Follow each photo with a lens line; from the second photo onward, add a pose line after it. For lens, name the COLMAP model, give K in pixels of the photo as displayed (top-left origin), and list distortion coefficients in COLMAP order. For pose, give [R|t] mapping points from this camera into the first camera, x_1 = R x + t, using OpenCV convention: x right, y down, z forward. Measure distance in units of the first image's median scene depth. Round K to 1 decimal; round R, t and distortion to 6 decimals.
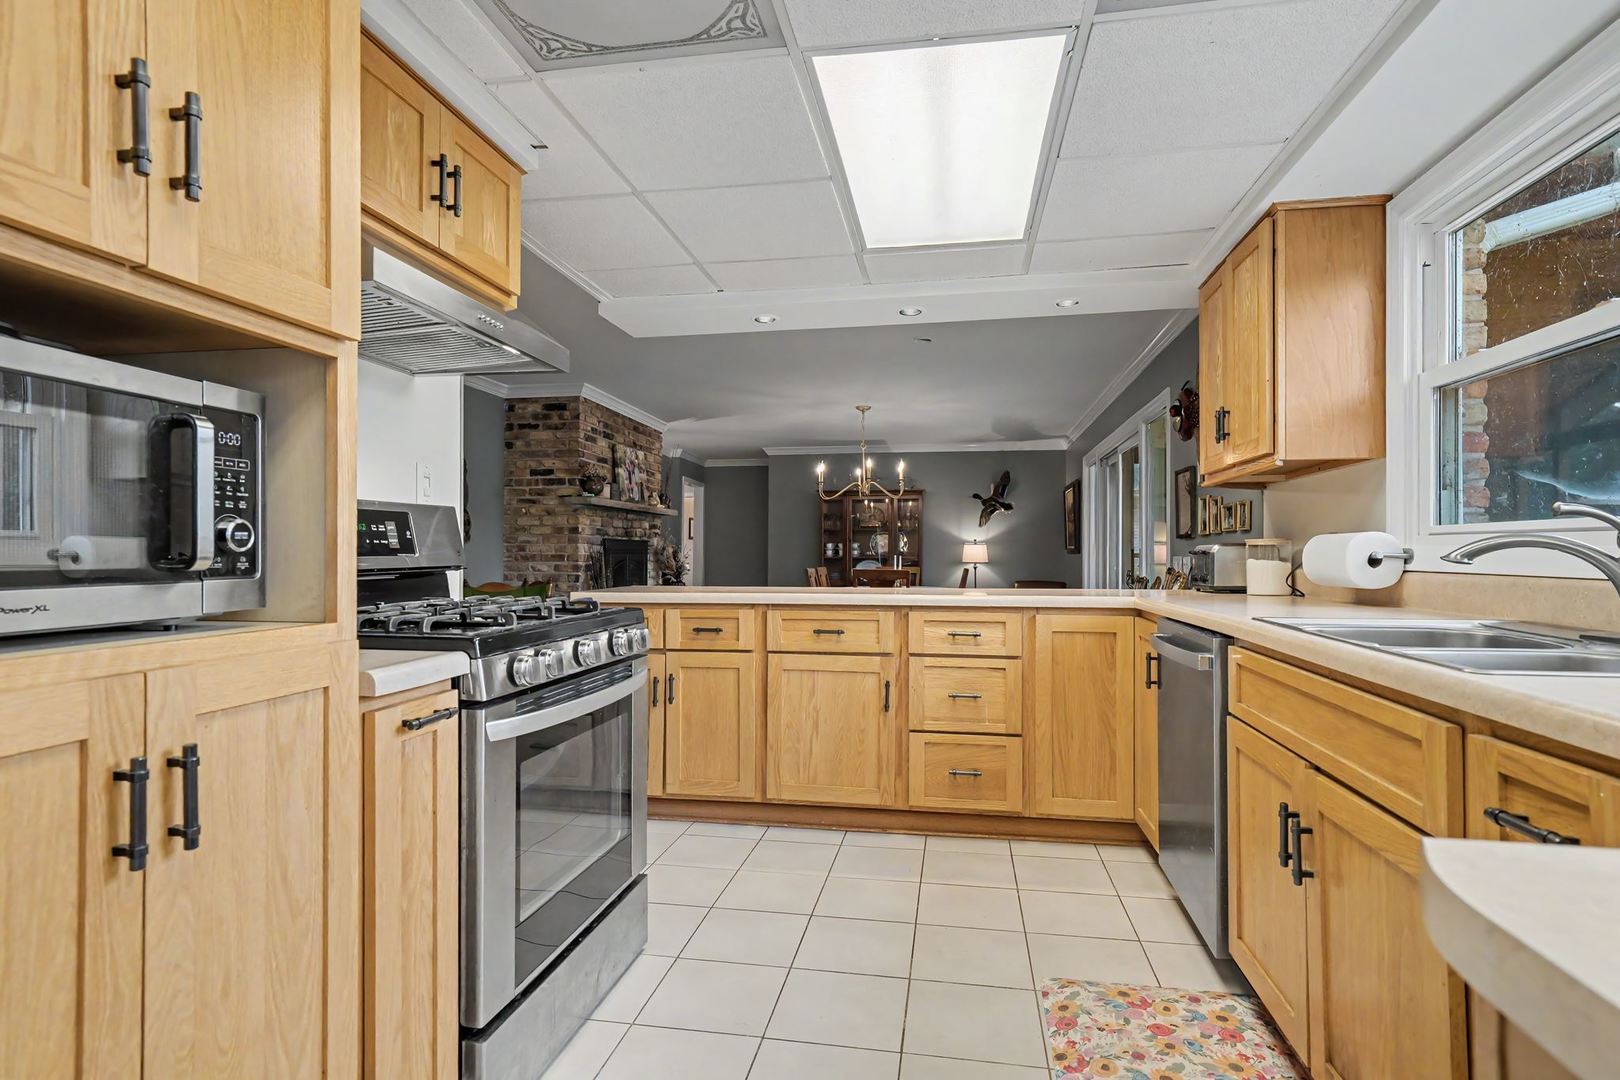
lens RADIAL K [[807.9, 0, 809.6], [0, 807.9, 548.5], [0, 0, 1]] dist [0.001168, 0.002844]
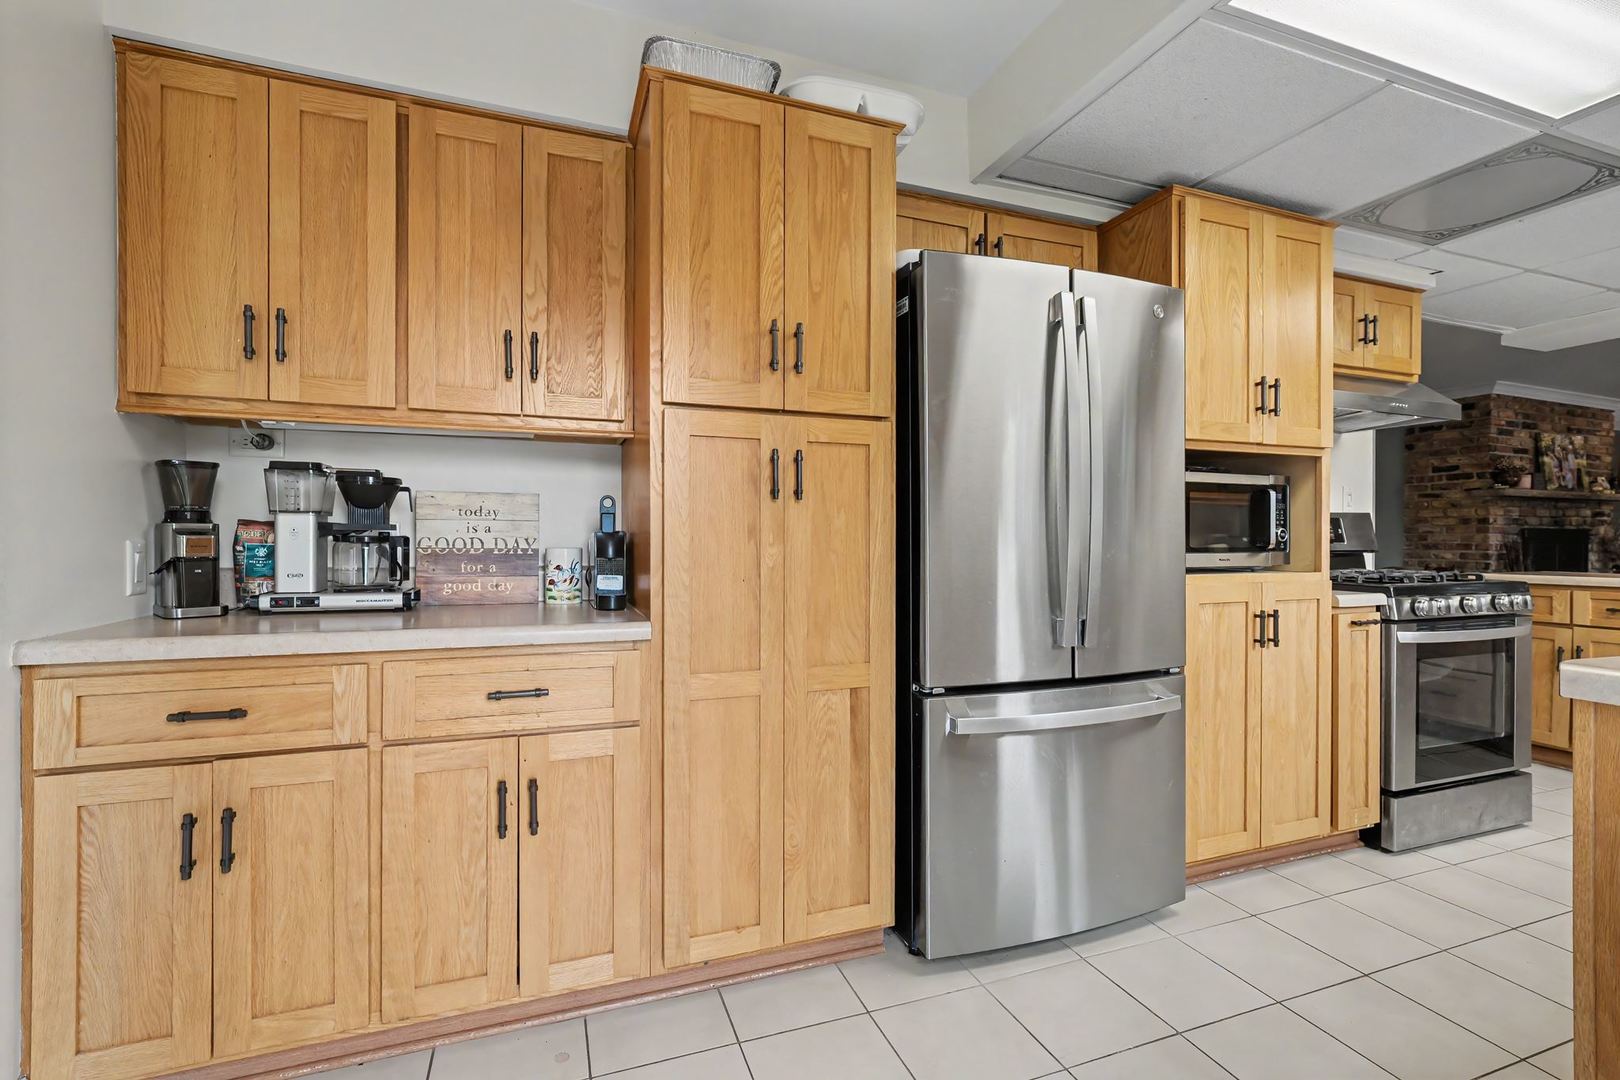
lens RADIAL K [[743.9, 0, 803.0], [0, 743.9, 541.0], [0, 0, 1]] dist [-0.003196, 0.003263]
pose [[0.507228, 0.003991, -0.861803, 0.305837], [0.000914, 0.999986, 0.005169, -0.005838], [0.861812, -0.003409, 0.507217, -0.841554]]
